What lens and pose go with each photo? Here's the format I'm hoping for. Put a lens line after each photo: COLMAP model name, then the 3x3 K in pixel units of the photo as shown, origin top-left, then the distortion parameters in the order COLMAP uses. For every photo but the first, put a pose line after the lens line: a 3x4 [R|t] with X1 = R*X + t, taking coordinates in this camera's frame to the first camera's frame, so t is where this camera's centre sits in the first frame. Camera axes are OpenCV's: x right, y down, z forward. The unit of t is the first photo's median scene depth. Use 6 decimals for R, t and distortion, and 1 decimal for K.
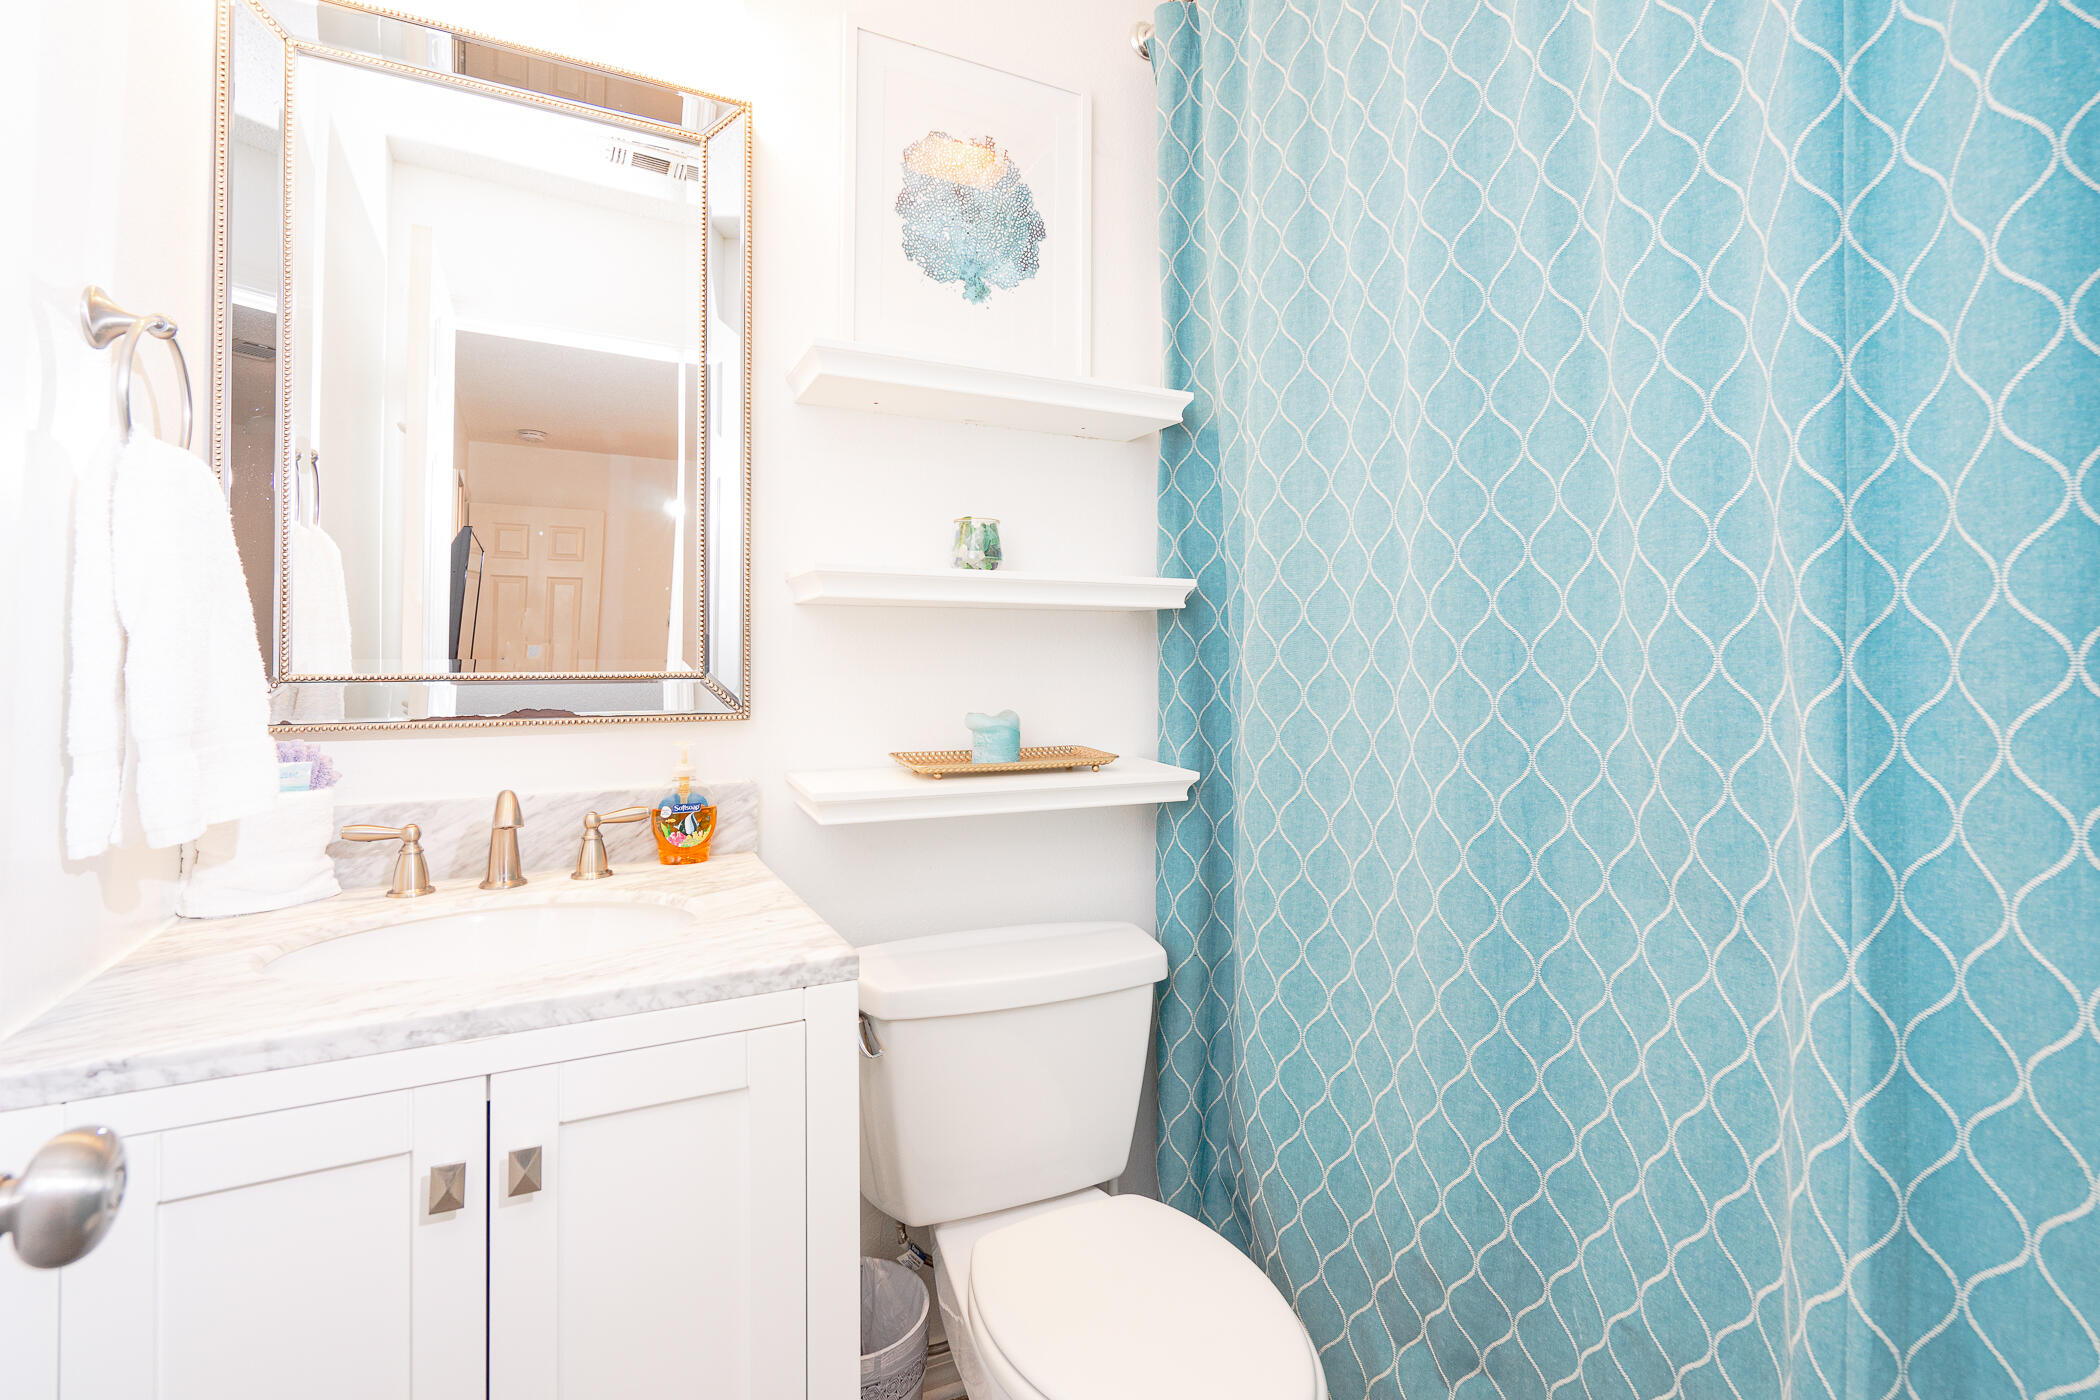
lens RADIAL K [[958.9, 0, 1048.8], [0, 958.9, 688.5], [0, 0, 1]] dist [-0.007293, 0.004985]
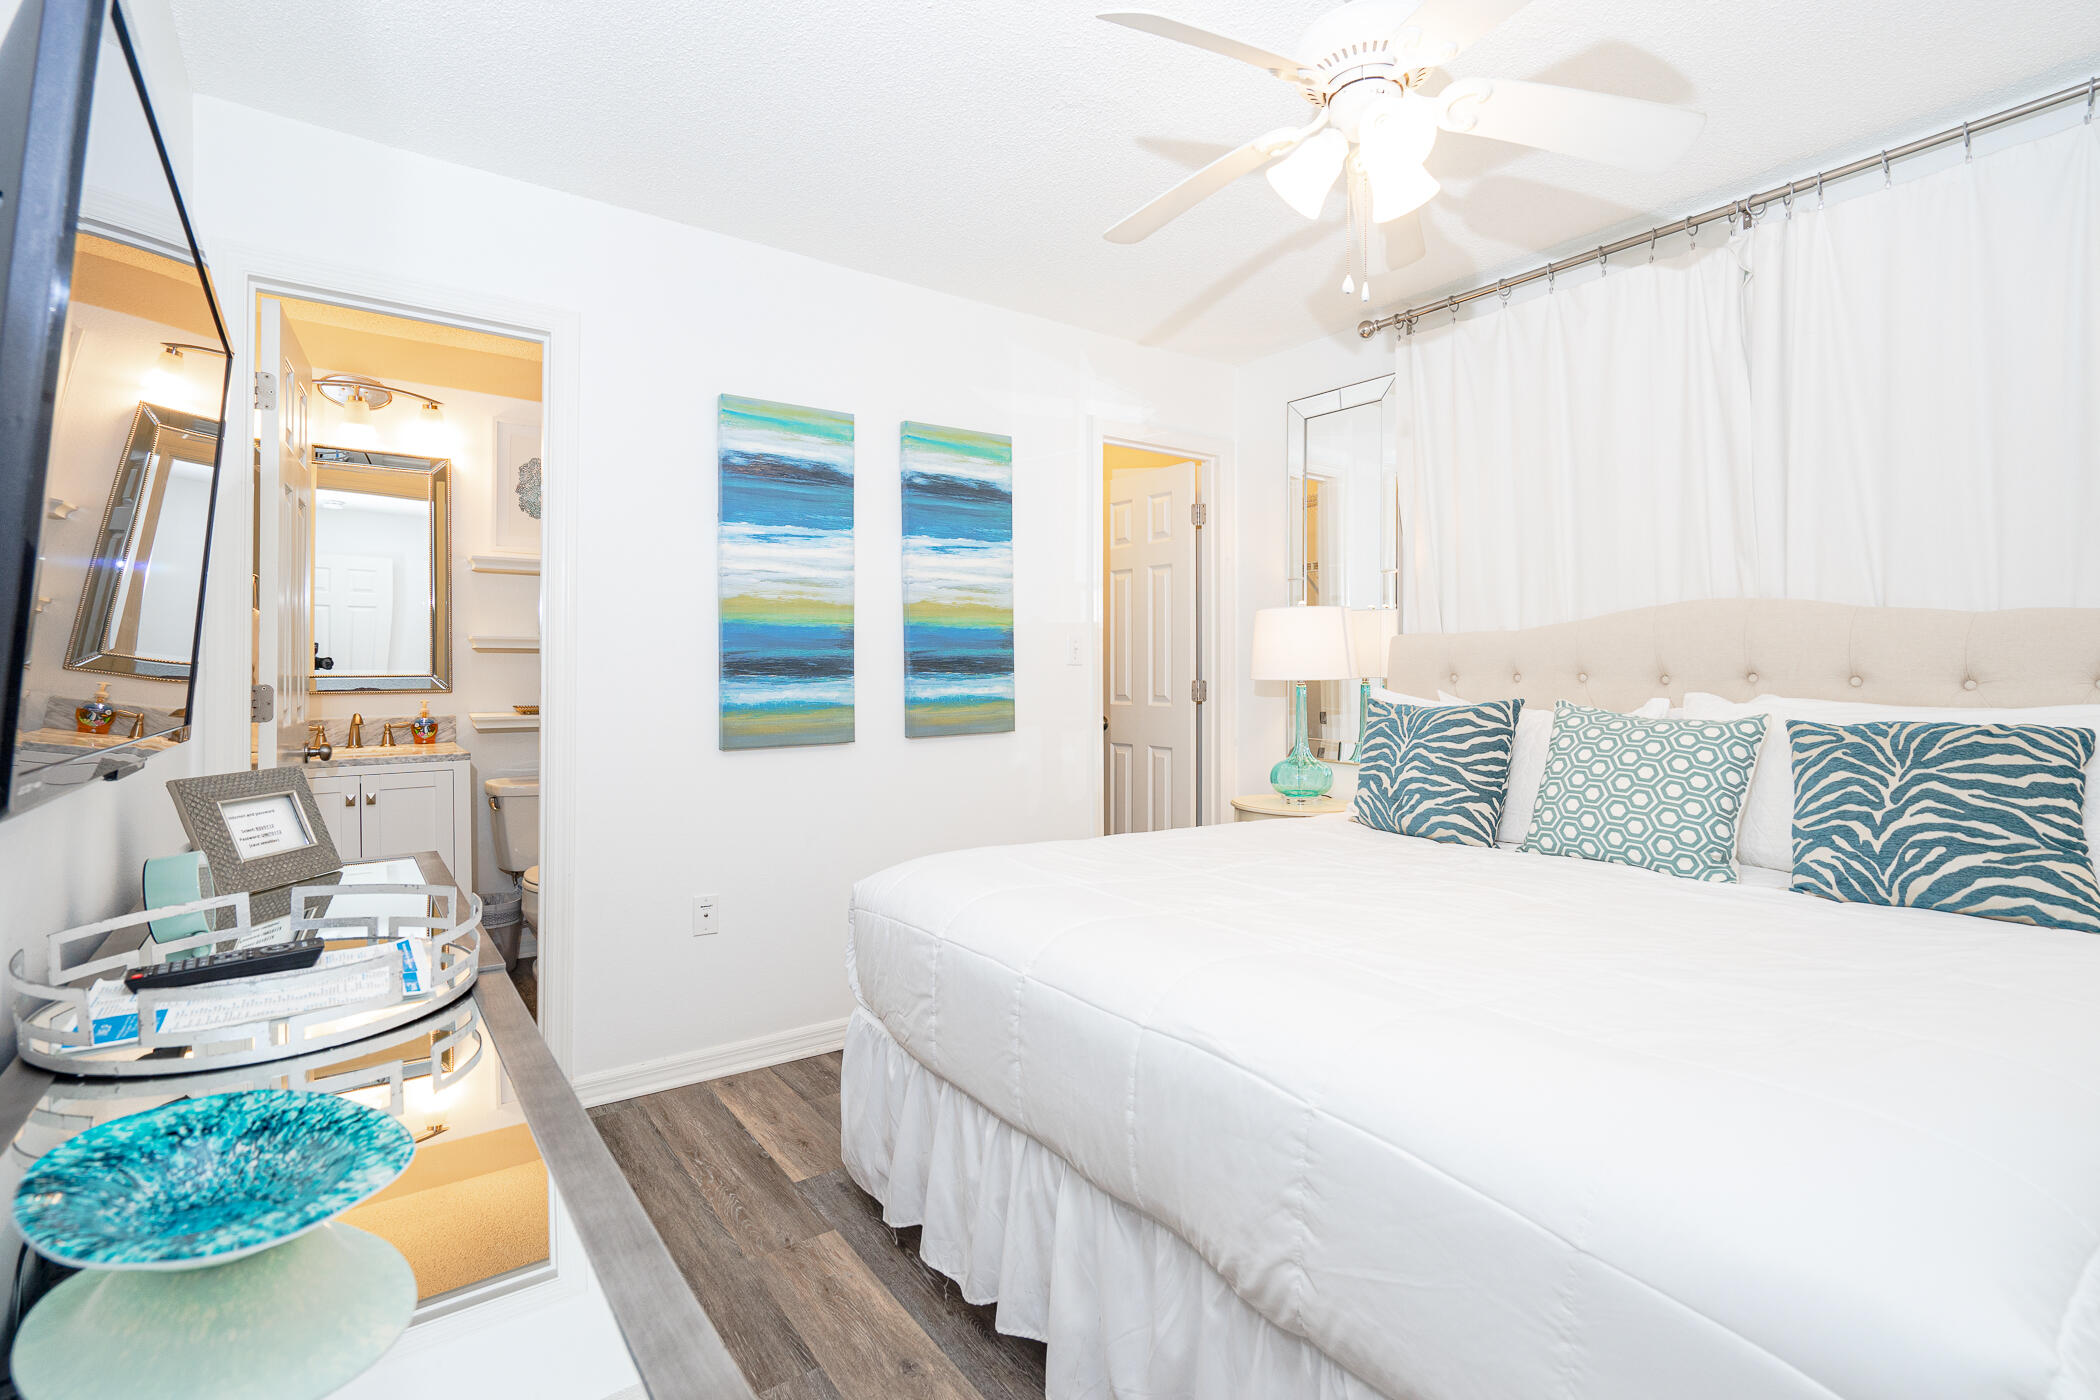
lens RADIAL K [[958.9, 0, 1066.8], [0, 958.9, 685.0], [0, 0, 1]] dist [-0.007293, 0.004985]
pose [[0.984505, -0.008595, 0.175148, 1.021702], [0.006924, 0.999925, 0.010150, -0.001861], [-0.175222, -0.008780, 0.984490, -2.169089]]
